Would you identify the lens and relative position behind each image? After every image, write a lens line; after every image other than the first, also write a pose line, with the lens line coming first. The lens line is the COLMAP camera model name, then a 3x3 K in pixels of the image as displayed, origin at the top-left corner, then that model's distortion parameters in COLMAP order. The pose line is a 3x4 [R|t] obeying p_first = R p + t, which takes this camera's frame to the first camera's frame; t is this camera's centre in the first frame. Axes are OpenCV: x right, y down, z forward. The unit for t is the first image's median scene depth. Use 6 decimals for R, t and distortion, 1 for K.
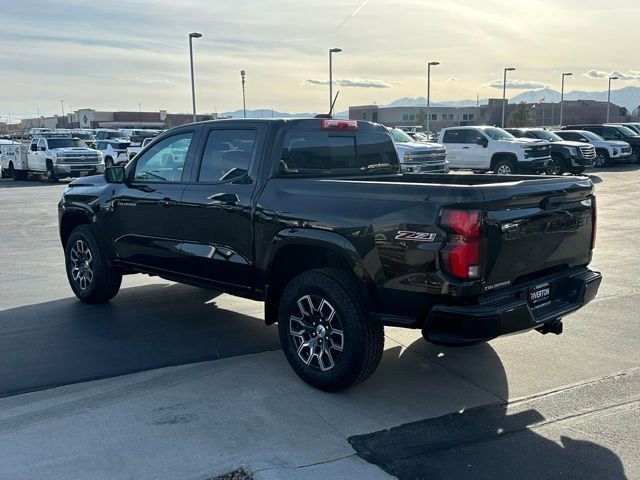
lens RADIAL K [[626.4, 0, 320.0], [0, 626.4, 240.0], [0, 0, 1]] dist [0.178469, -0.347948]
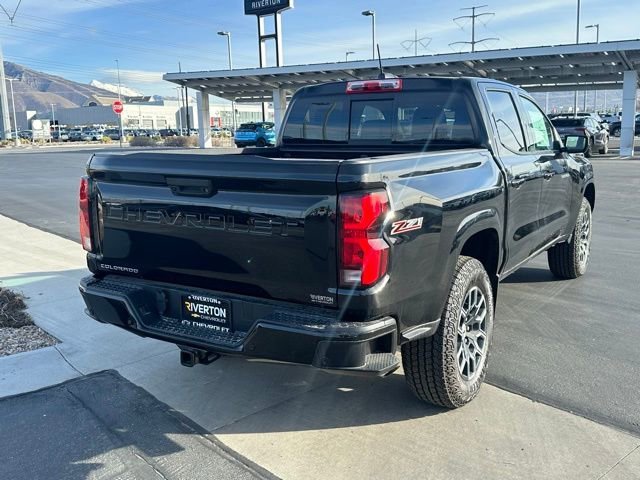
lens RADIAL K [[626.4, 0, 320.0], [0, 626.4, 240.0], [0, 0, 1]] dist [0.178469, -0.347948]
pose [[0.236137, 0.169573, -0.956809, 0.974171], [-0.131631, 0.981162, 0.141403, -0.106830], [0.962763, 0.092555, 0.254010, 0.850222]]
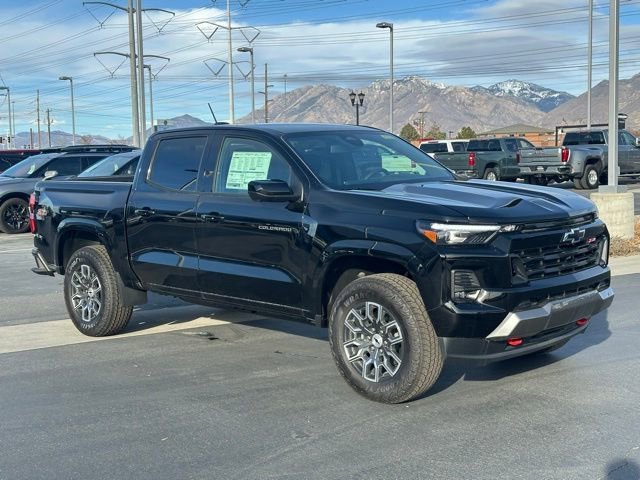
lens RADIAL K [[900.7, 0, 320.0], [0, 900.7, 240.0], [0, 0, 1]] dist [0.126121, 0.004720]
pose [[-0.999364, 0.035457, -0.003757, -0.182628], [0.033469, 0.969194, 0.244015, -0.443917], [0.012294, 0.243734, -0.969764, 2.999285]]
